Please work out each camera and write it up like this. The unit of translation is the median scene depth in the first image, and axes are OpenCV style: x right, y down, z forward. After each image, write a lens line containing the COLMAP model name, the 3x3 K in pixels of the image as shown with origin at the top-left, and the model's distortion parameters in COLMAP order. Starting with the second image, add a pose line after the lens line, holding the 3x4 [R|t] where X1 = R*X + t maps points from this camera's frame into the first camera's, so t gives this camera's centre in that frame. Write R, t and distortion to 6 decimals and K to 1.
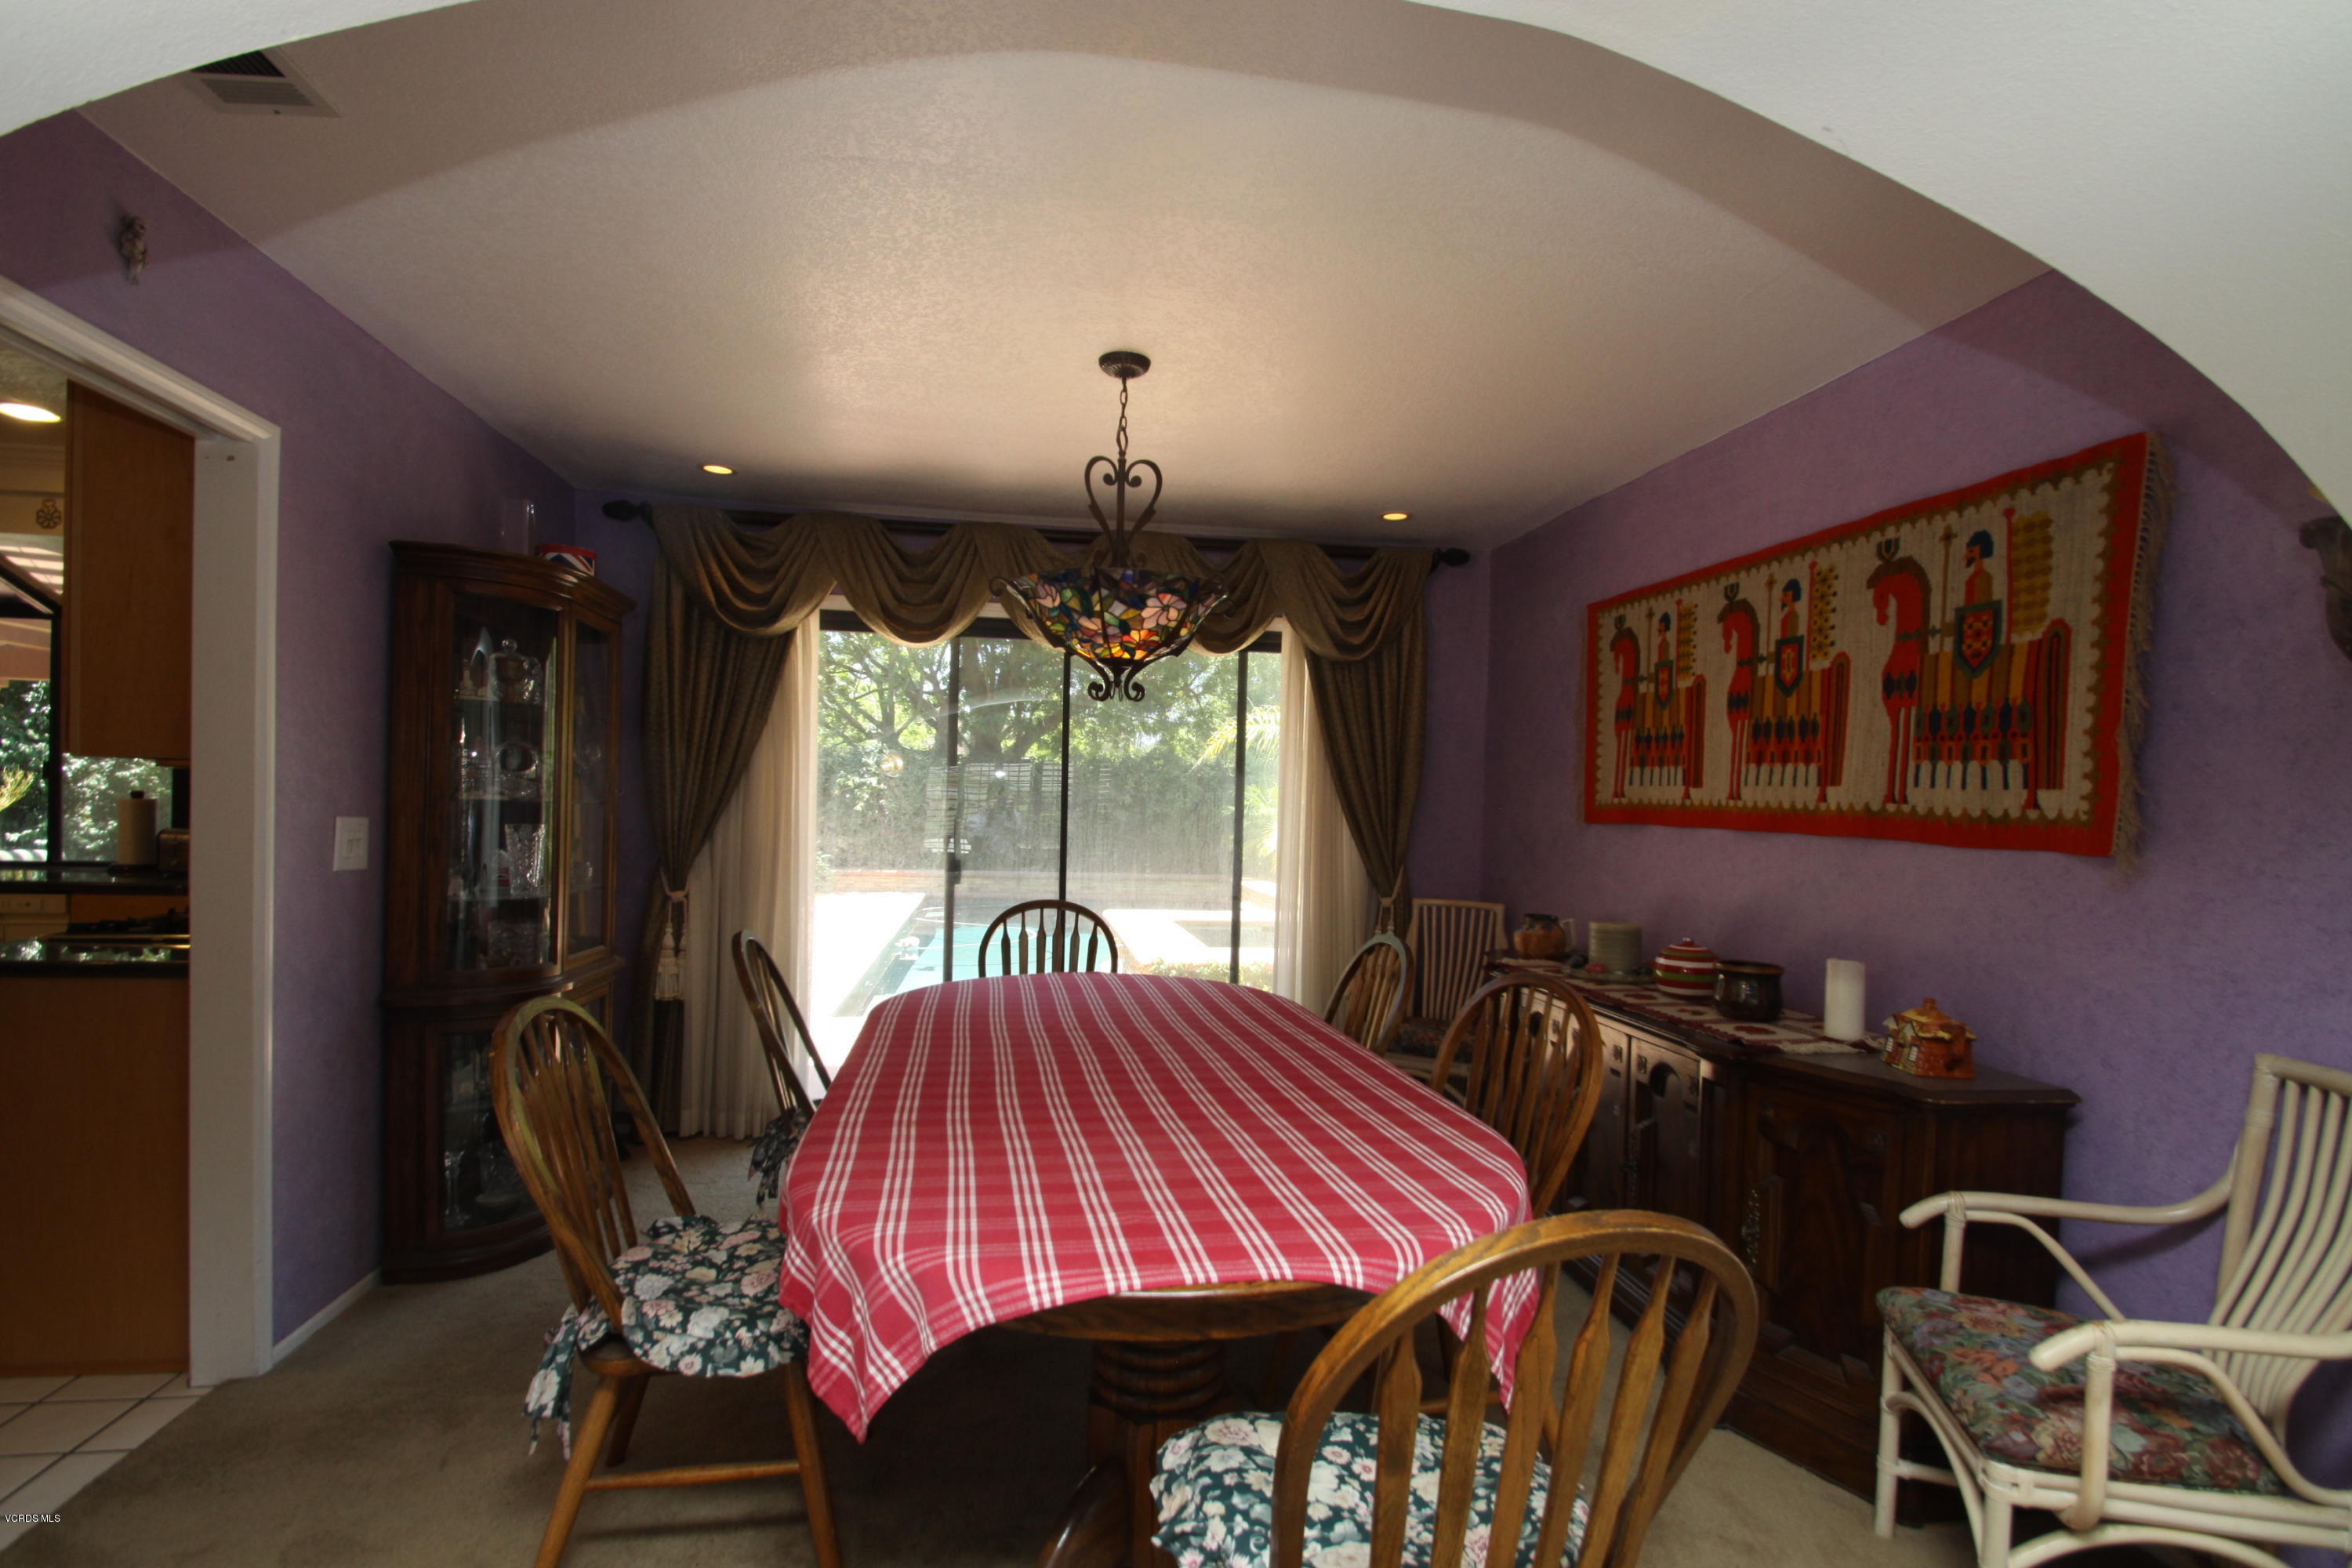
lens RADIAL K [[1094.5, 0, 1179.7], [0, 1094.5, 833.3], [0, 0, 1]] dist [0.010042, -0.015262]
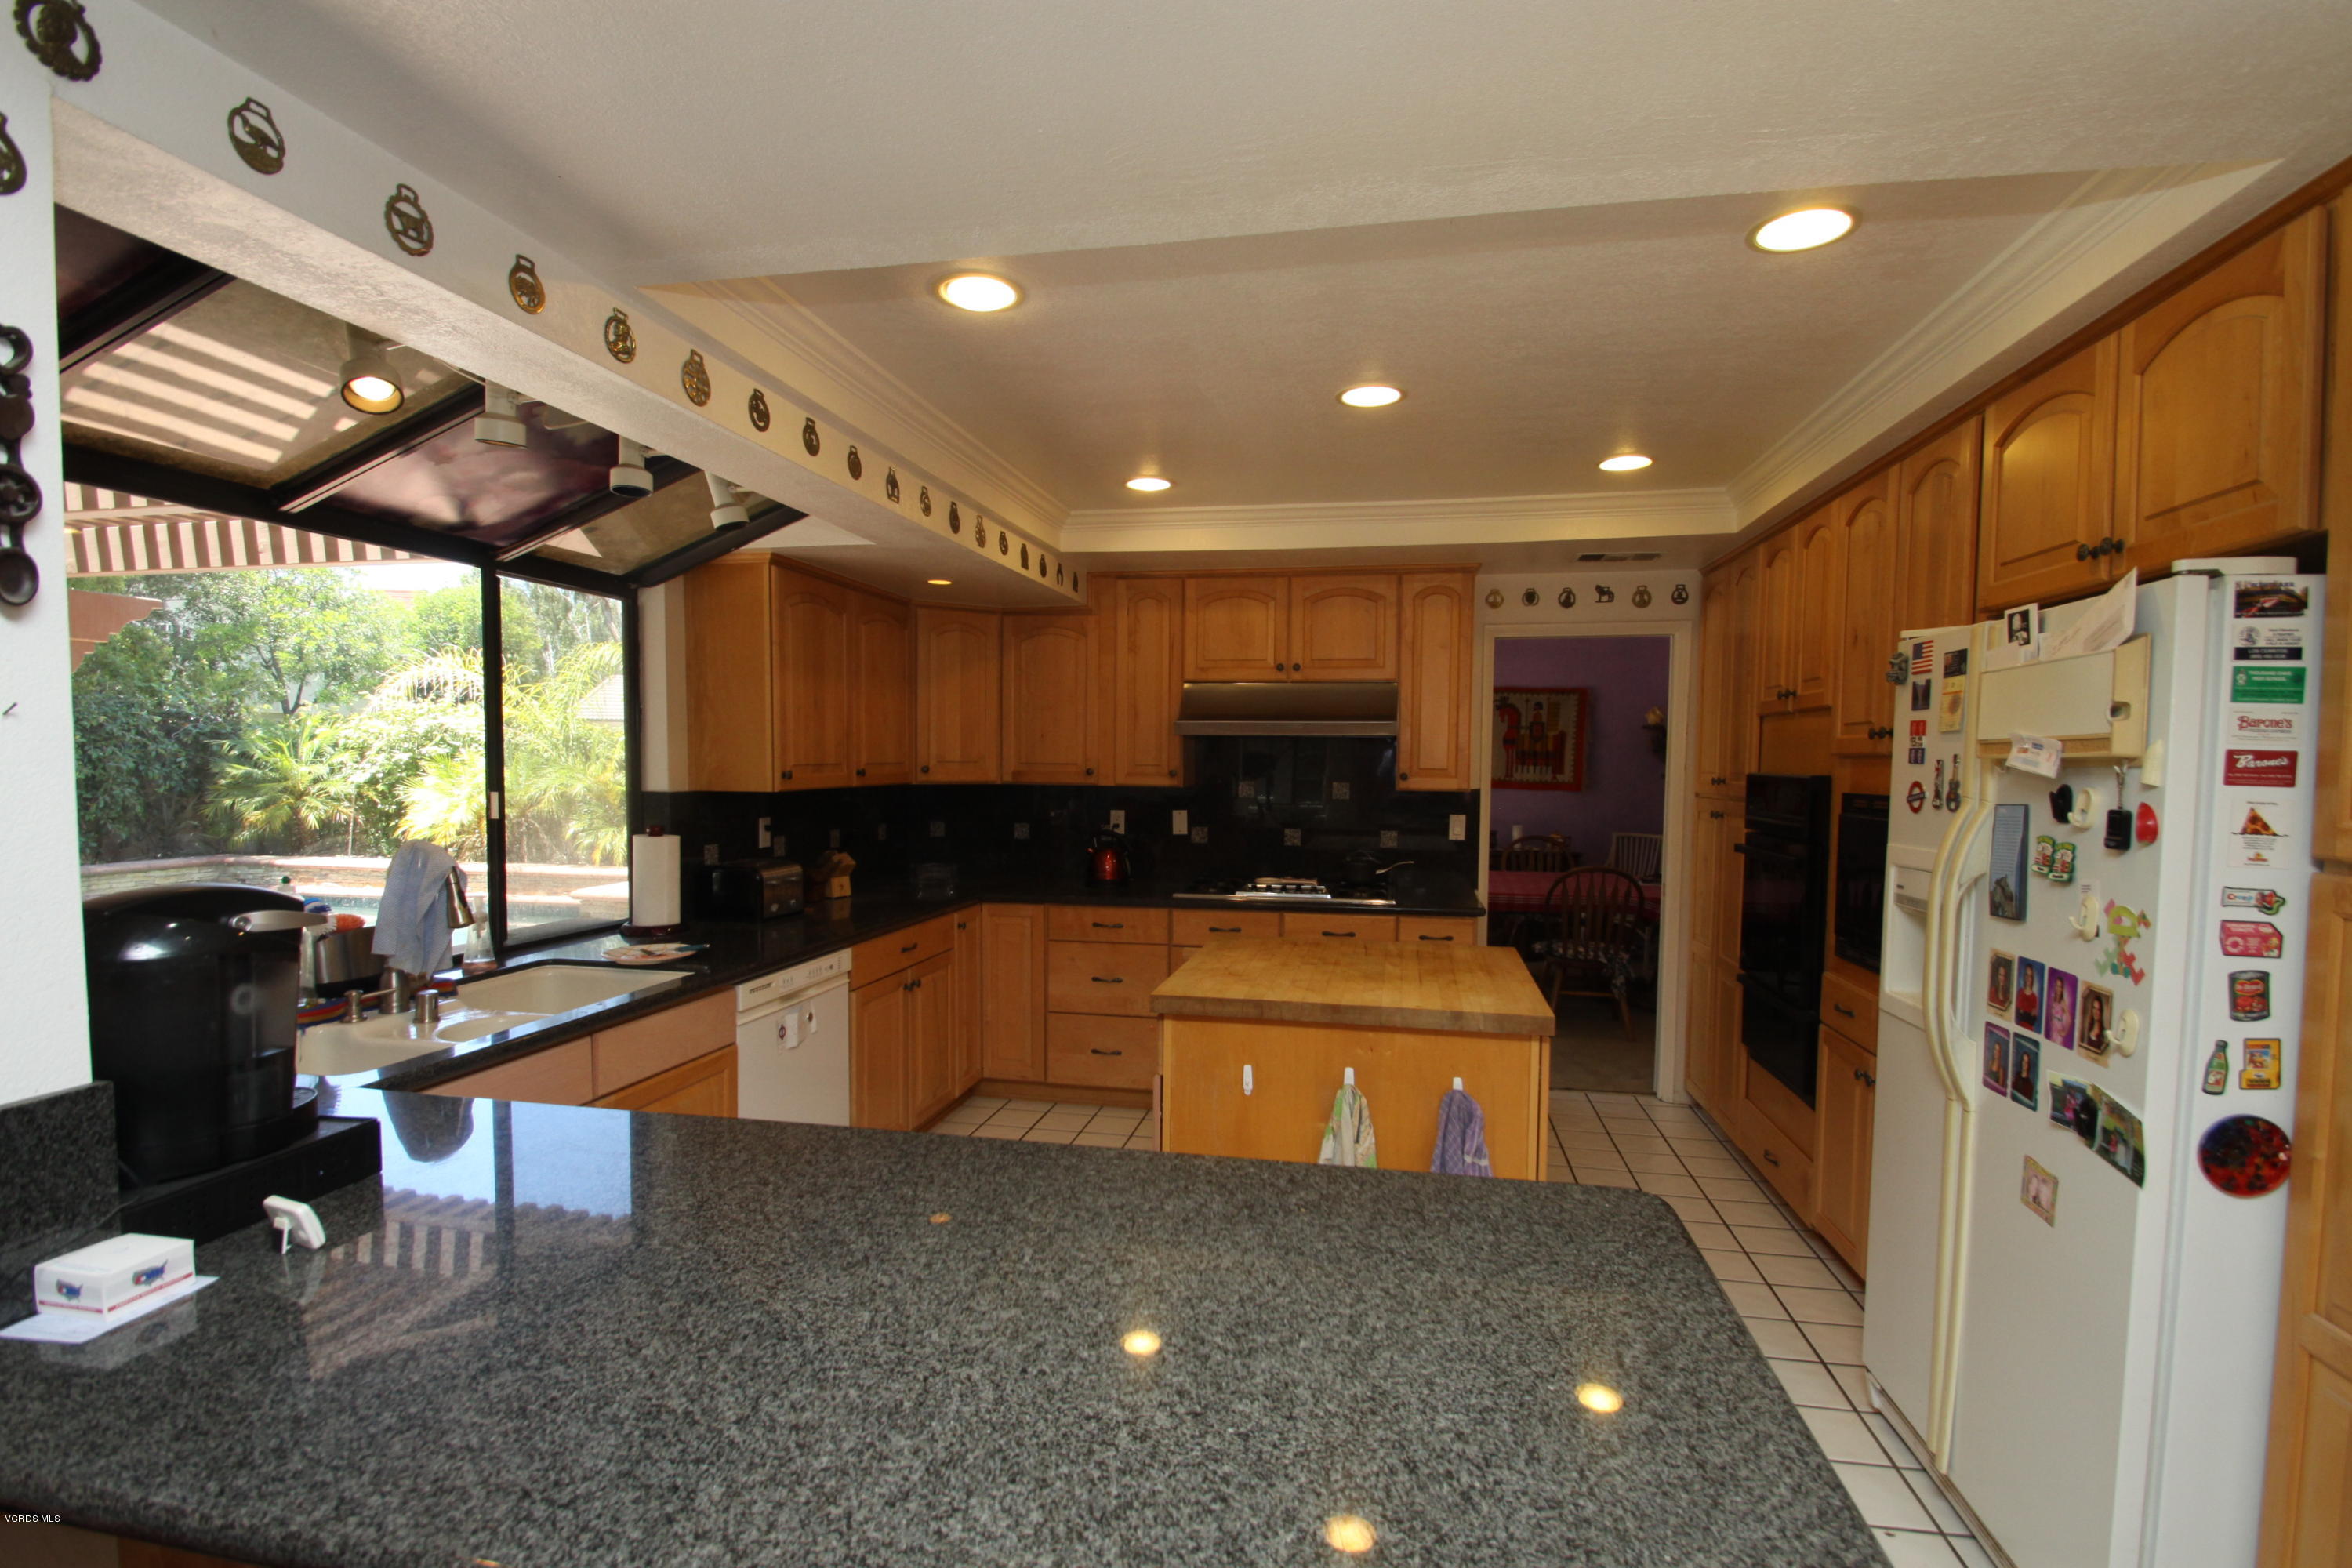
lens RADIAL K [[1094.5, 0, 1191.5], [0, 1094.5, 823.4], [0, 0, 1]] dist [0.010042, -0.015262]
pose [[0.353357, -0.079025, 0.932145, -2.692643], [0.020286, 0.996839, 0.076819, -0.157389], [-0.935268, -0.008235, 0.353843, 0.698727]]
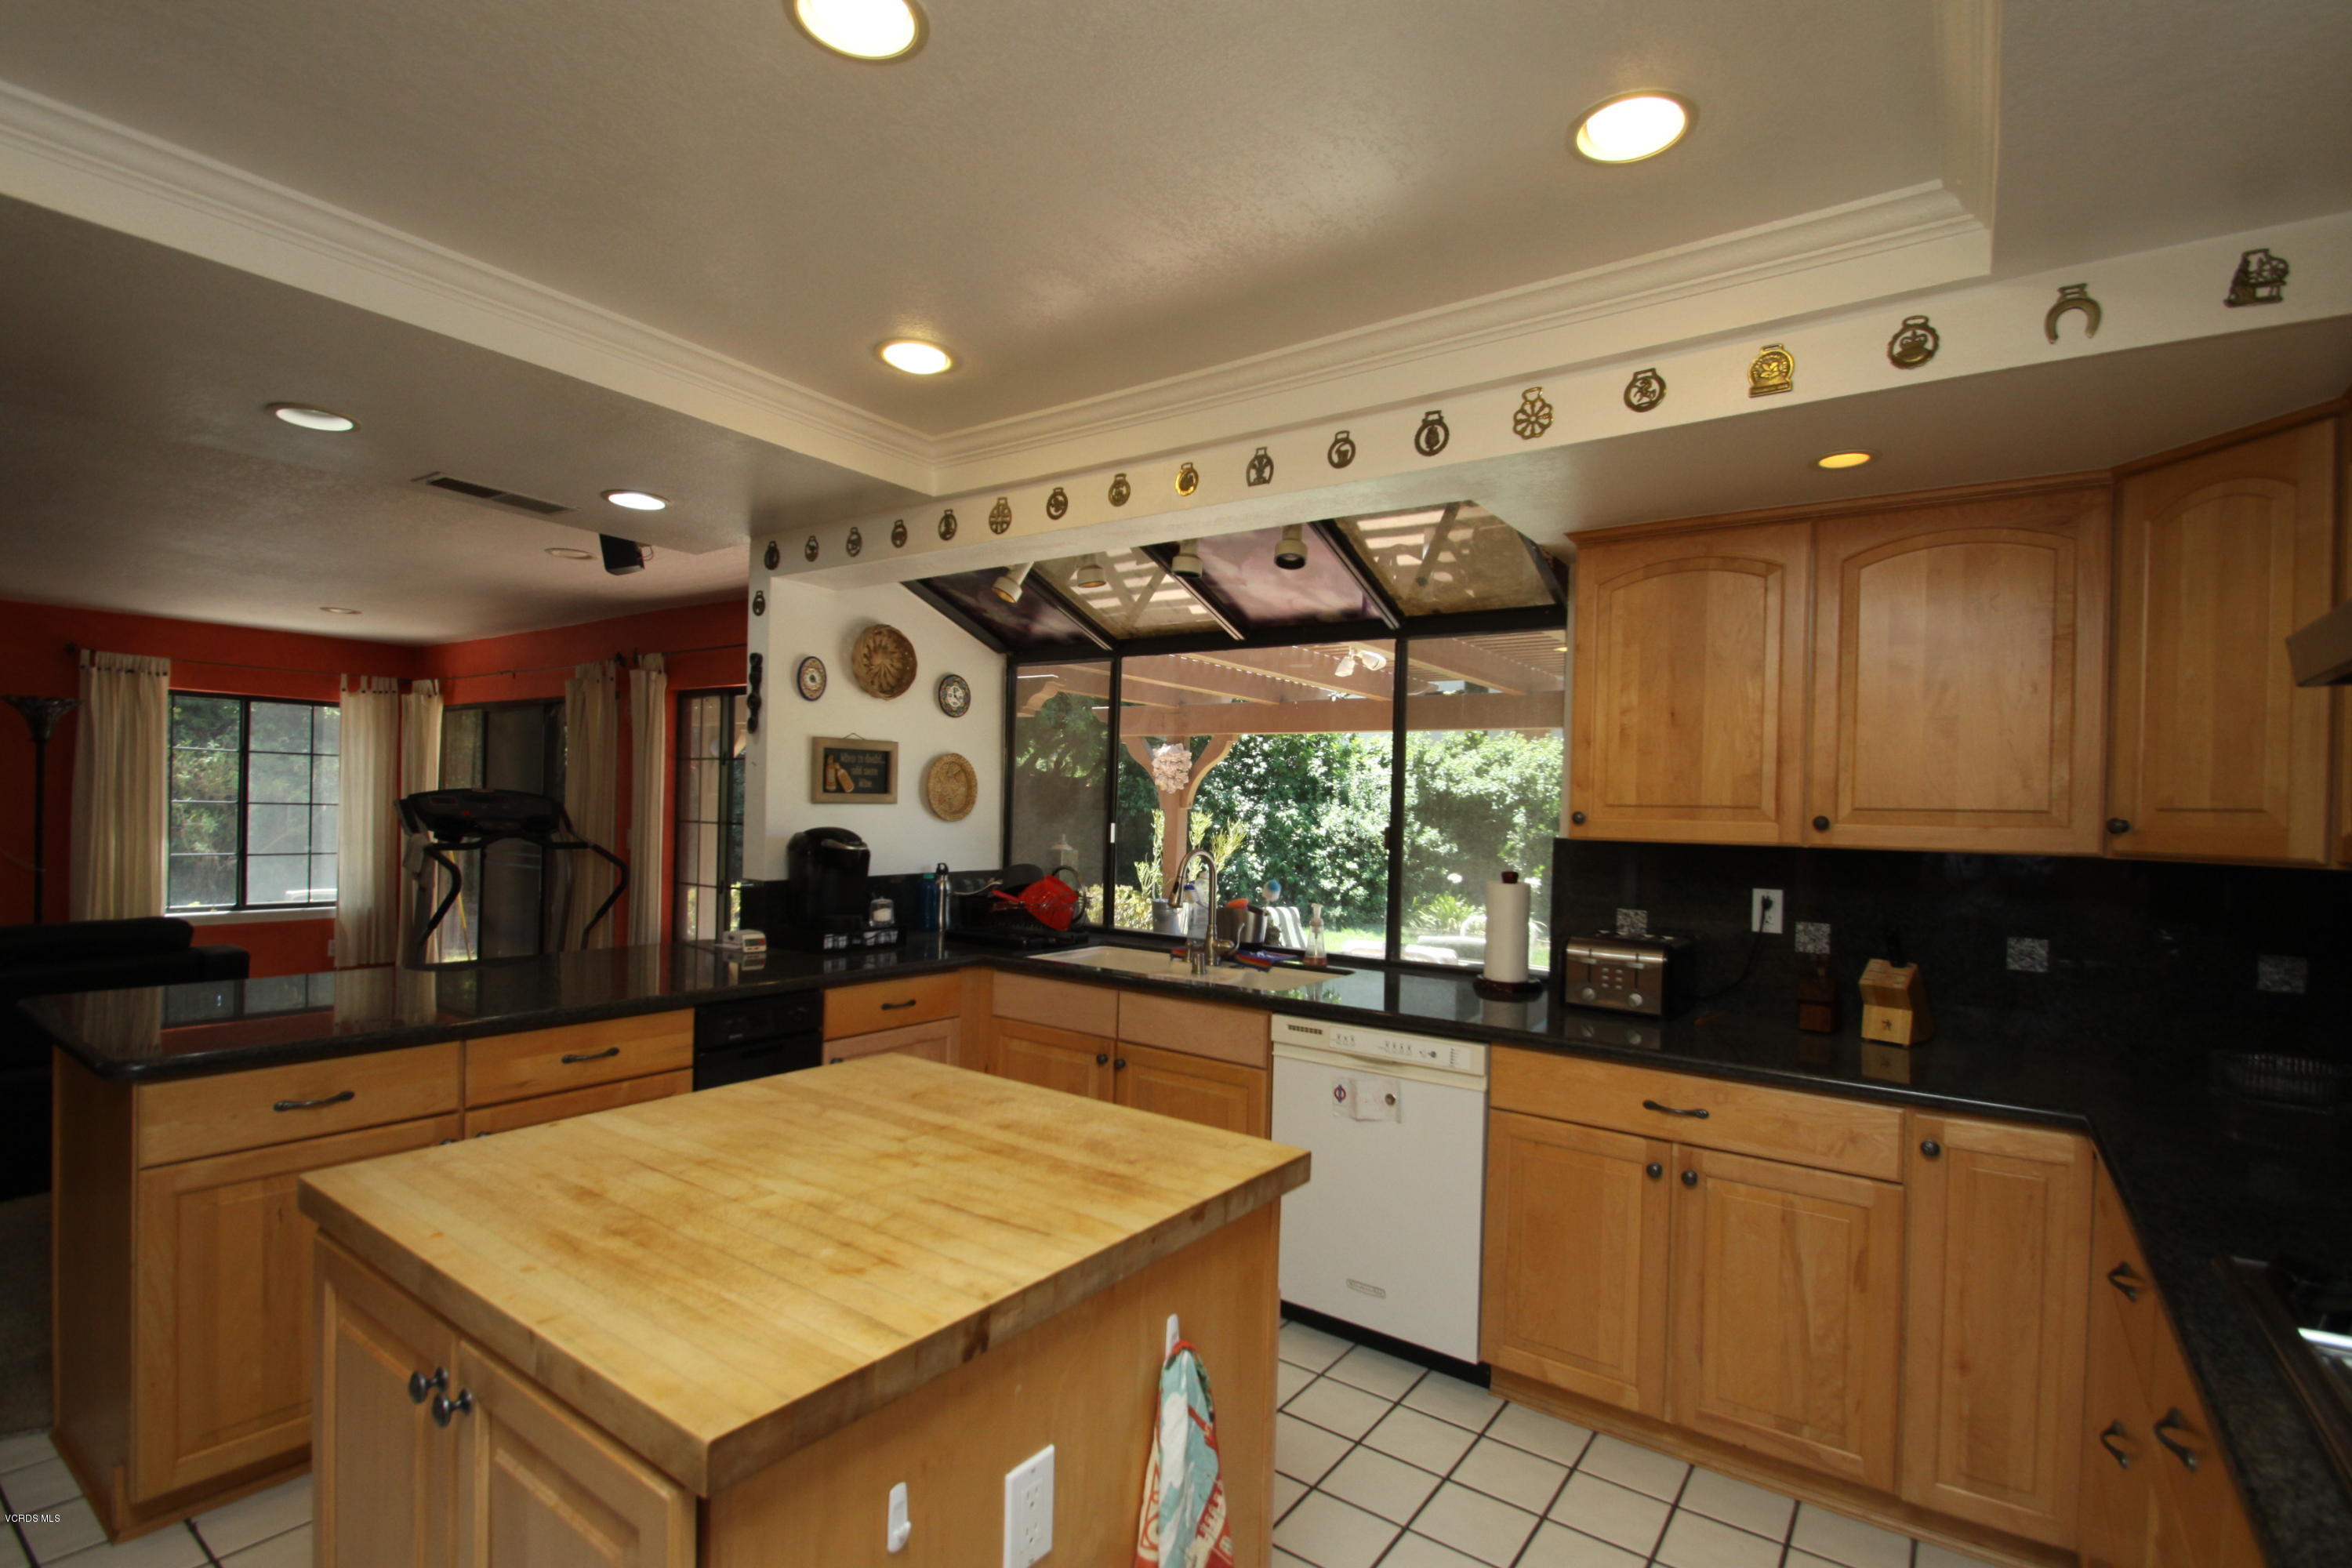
lens RADIAL K [[1094.5, 0, 1187.8], [0, 1094.5, 824.5], [0, 0, 1]] dist [0.010042, -0.015262]
pose [[0.701053, 0.001183, -0.713109, -1.081969], [-0.024669, 0.999440, -0.022594, -0.082573], [0.712683, 0.033432, 0.700689, 0.669208]]
